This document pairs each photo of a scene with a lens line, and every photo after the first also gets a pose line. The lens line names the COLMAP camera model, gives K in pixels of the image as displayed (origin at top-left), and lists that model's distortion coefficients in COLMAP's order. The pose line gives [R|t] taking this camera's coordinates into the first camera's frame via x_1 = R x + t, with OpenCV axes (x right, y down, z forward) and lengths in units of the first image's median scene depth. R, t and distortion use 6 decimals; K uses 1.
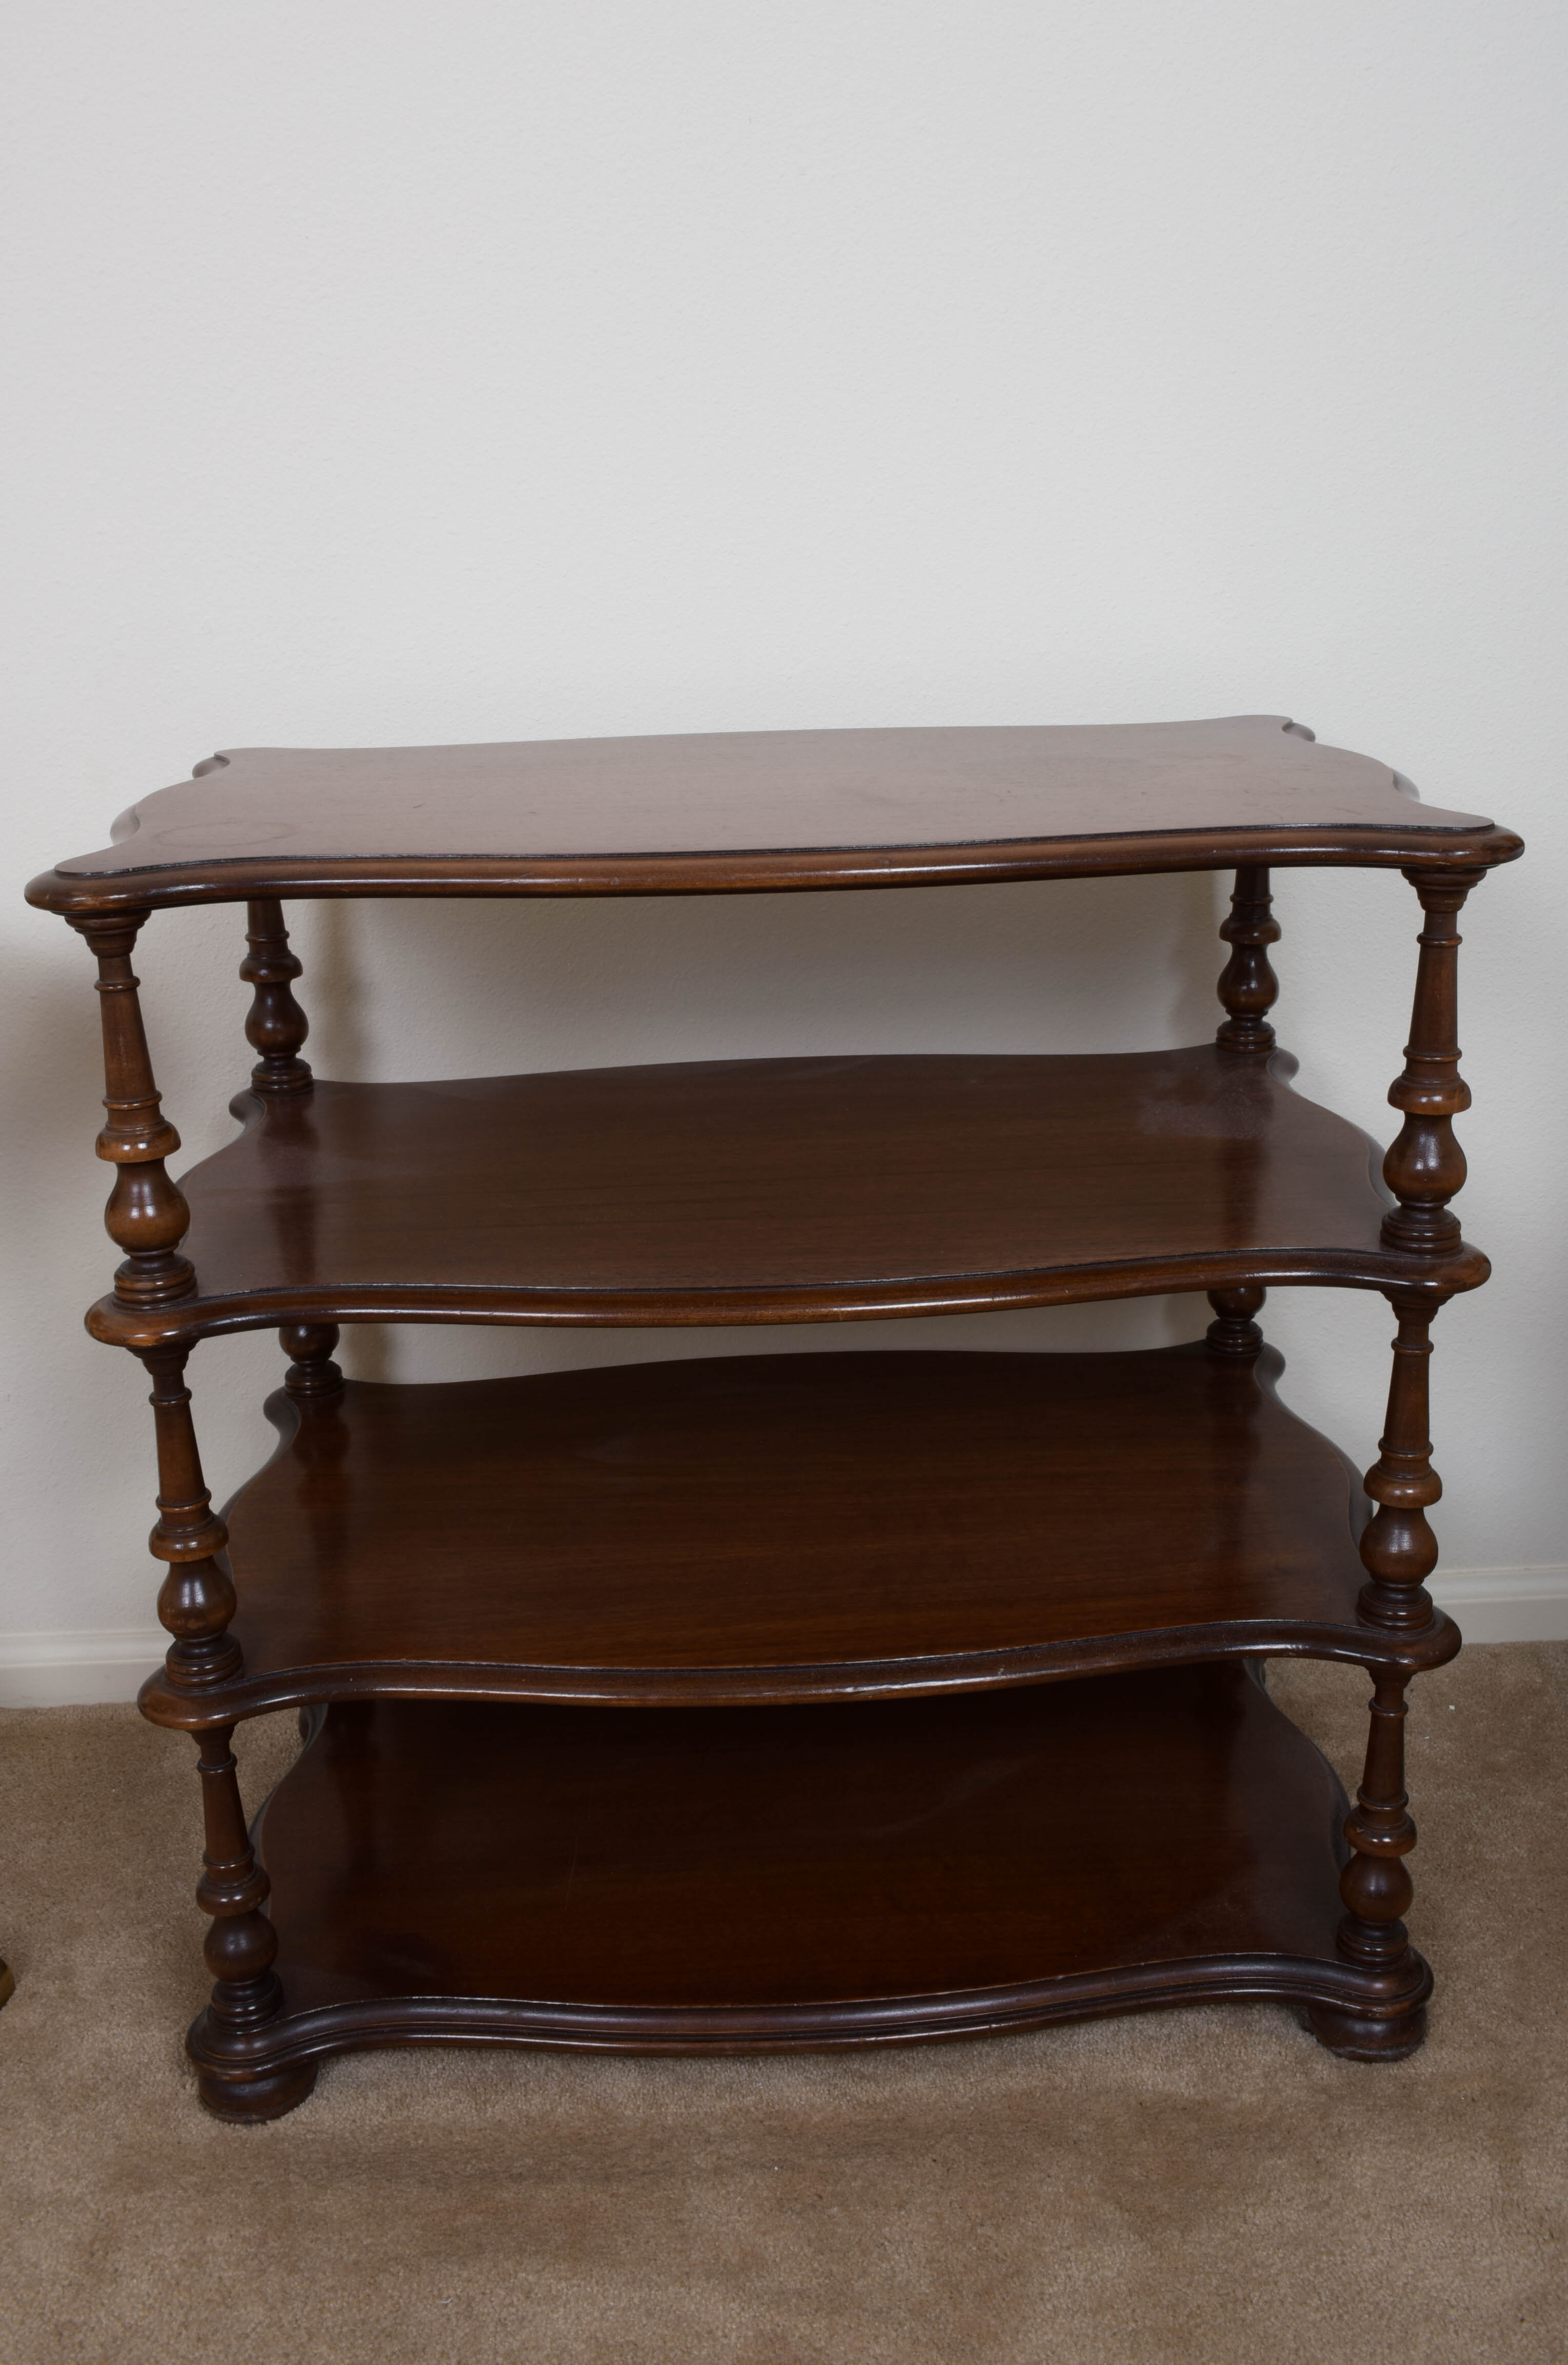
lens RADIAL K [[2234.6, 0, 784.0], [0, 2234.6, 1182.5], [0, 0, 1]] dist [-0.019977, 0.006446]
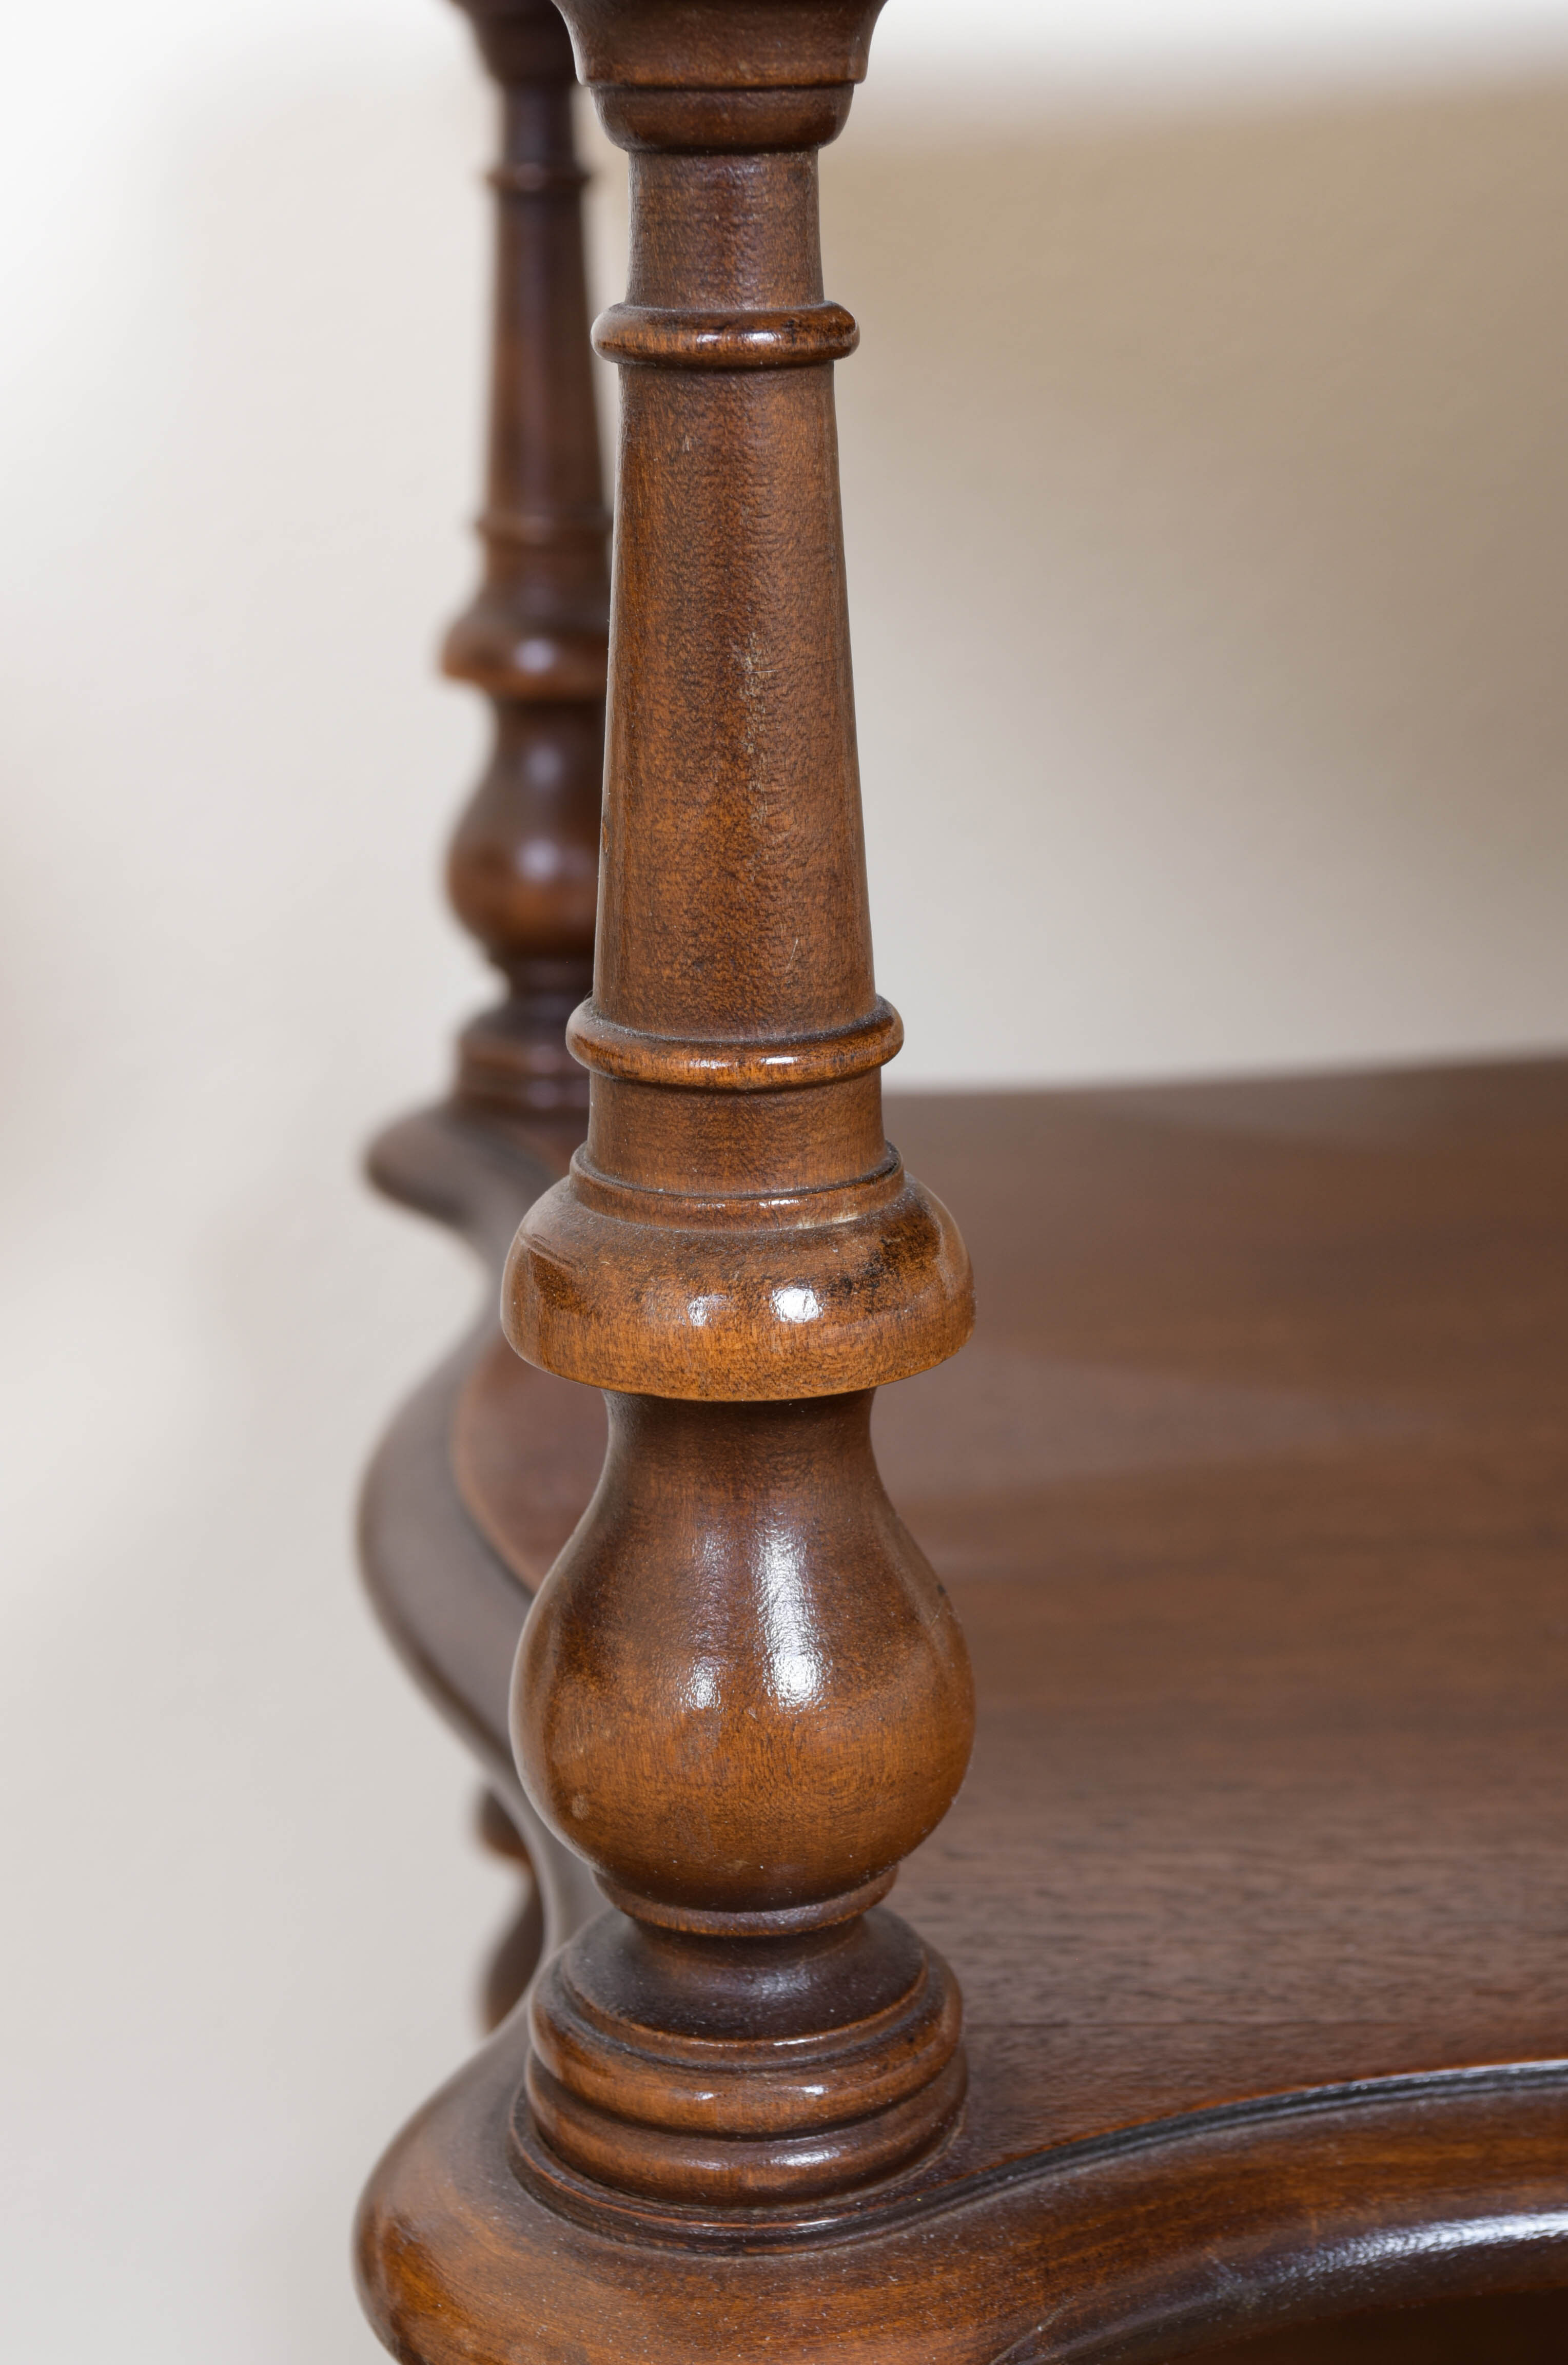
lens RADIAL K [[4139.1, 0, 784.0], [0, 4139.1, 1182.5], [0, 0, 1]] dist [-0.010527, -0.066941]
pose [[0.997756, 0.024736, 0.062223, -0.303964], [-0.021367, 0.998300, -0.054235, -0.008348], [-0.063459, 0.052784, 0.996588, 0.672612]]
